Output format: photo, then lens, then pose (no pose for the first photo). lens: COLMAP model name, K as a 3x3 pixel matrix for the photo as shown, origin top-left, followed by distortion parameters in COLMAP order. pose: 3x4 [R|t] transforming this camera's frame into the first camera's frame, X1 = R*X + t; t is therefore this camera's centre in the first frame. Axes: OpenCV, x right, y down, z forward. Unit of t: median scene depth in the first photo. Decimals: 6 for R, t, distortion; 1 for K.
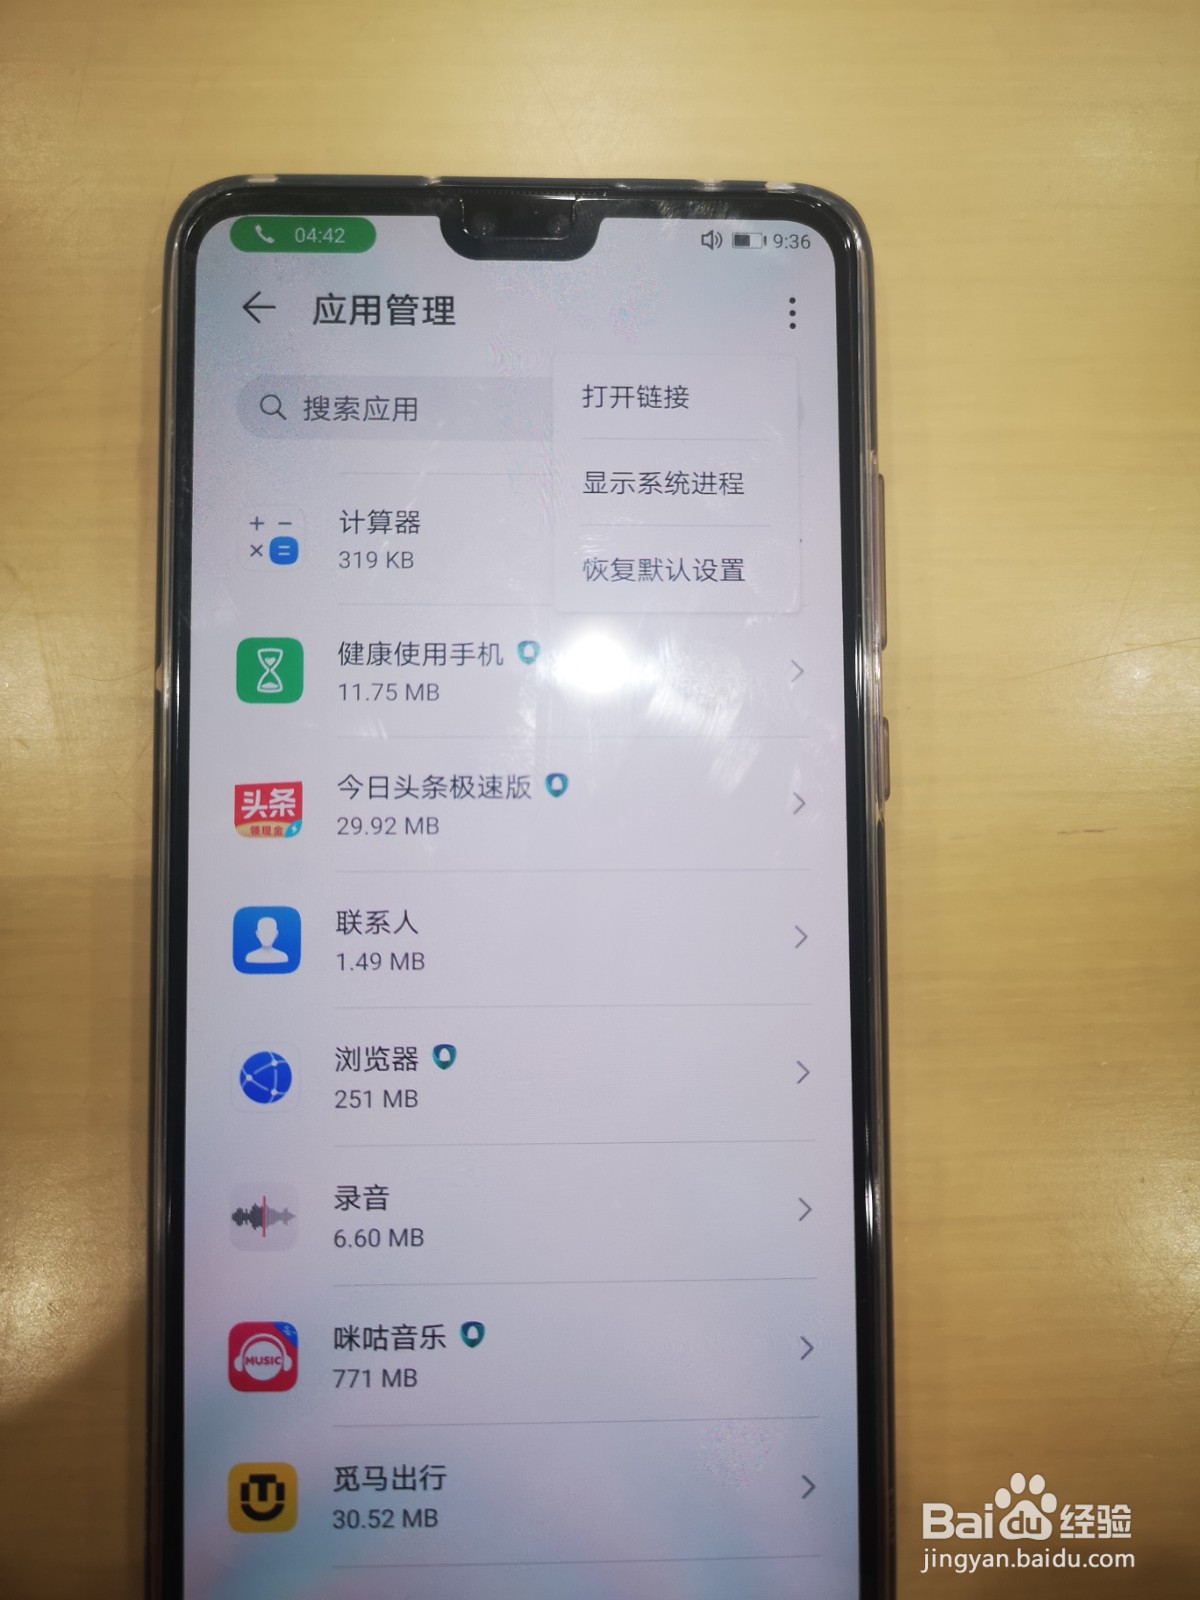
lens RADIAL K [[1258.3, 0, 600.0], [0, 1258.3, 800.0], [0, 0, 1]] dist [-0.008322, -0.000519]
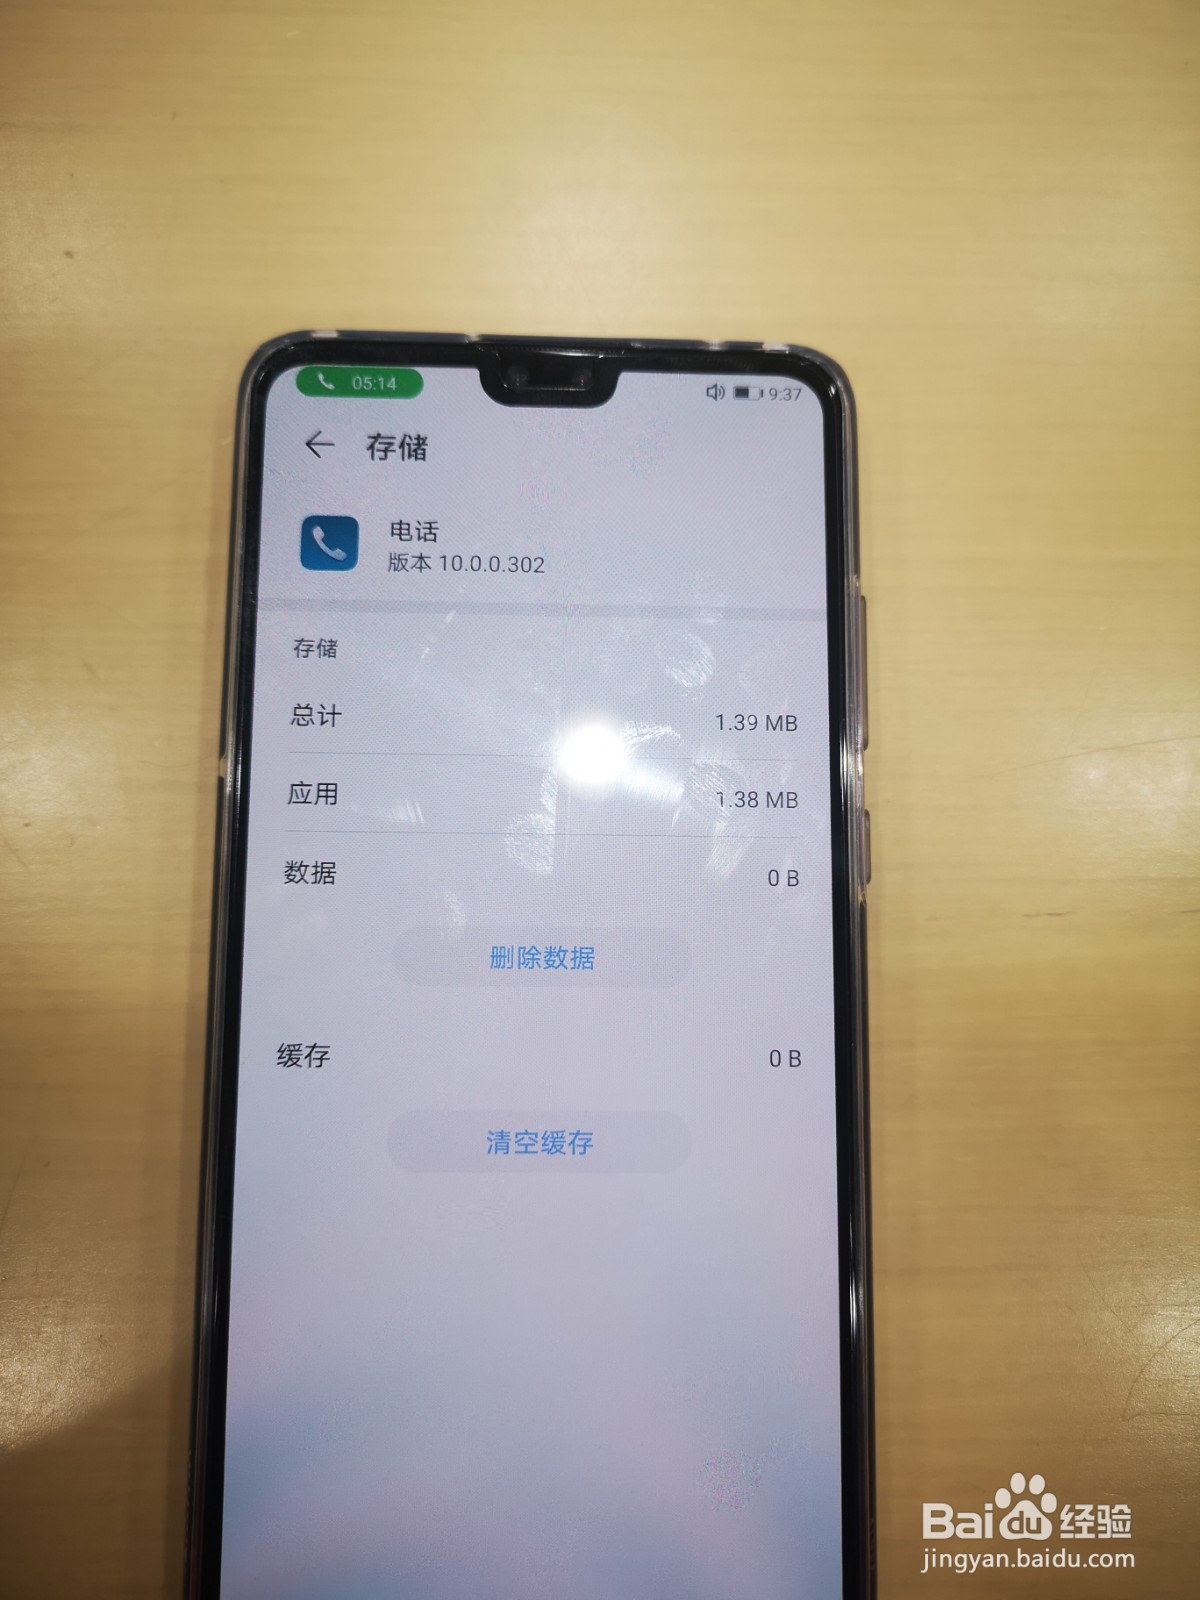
lens RADIAL K [[1256.3, 0, 600.0], [0, 1256.3, 800.0], [0, 0, 1]] dist [0.006445, -0.056399]
pose [[0.999830, 0.014002, 0.011972, -0.025041], [-0.013160, 0.997619, -0.067699, 0.004391], [-0.012891, 0.067530, 0.997634, -0.116677]]
